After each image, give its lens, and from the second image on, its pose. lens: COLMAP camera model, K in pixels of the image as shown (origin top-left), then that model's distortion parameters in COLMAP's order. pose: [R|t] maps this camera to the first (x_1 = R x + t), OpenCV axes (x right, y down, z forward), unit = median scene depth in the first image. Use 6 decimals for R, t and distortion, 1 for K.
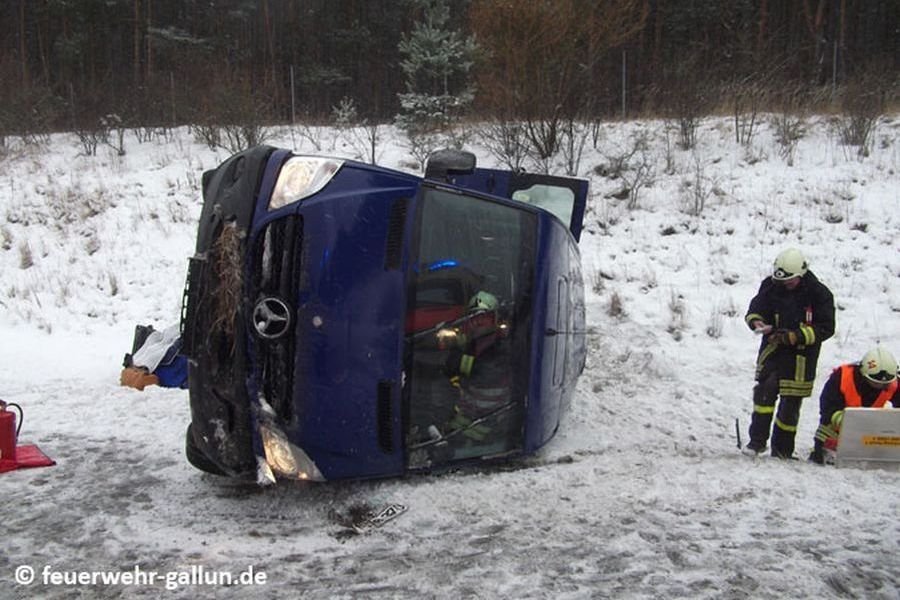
lens RADIAL K [[725.2, 0, 448.9], [0, 725.2, 305.0], [0, 0, 1]] dist [-0.037939, 0.038379]
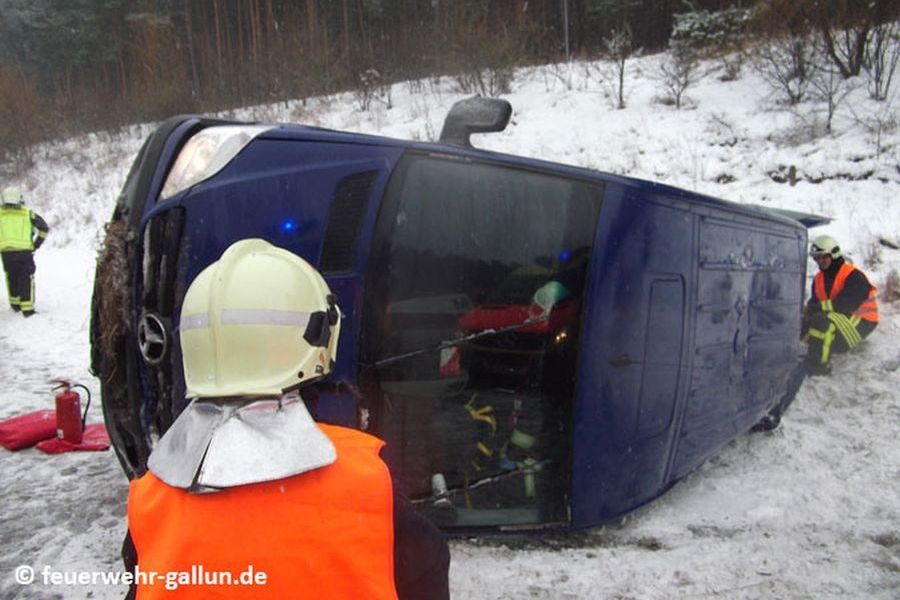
lens RADIAL K [[725.2, 0, 449.1], [0, 725.2, 290.1], [0, 0, 1]] dist [-0.037939, 0.038379]
pose [[0.889158, 0.046133, -0.455268, 0.157155], [-0.015954, 0.997426, 0.069912, -0.037320], [0.457321, -0.054899, 0.887605, 0.172791]]
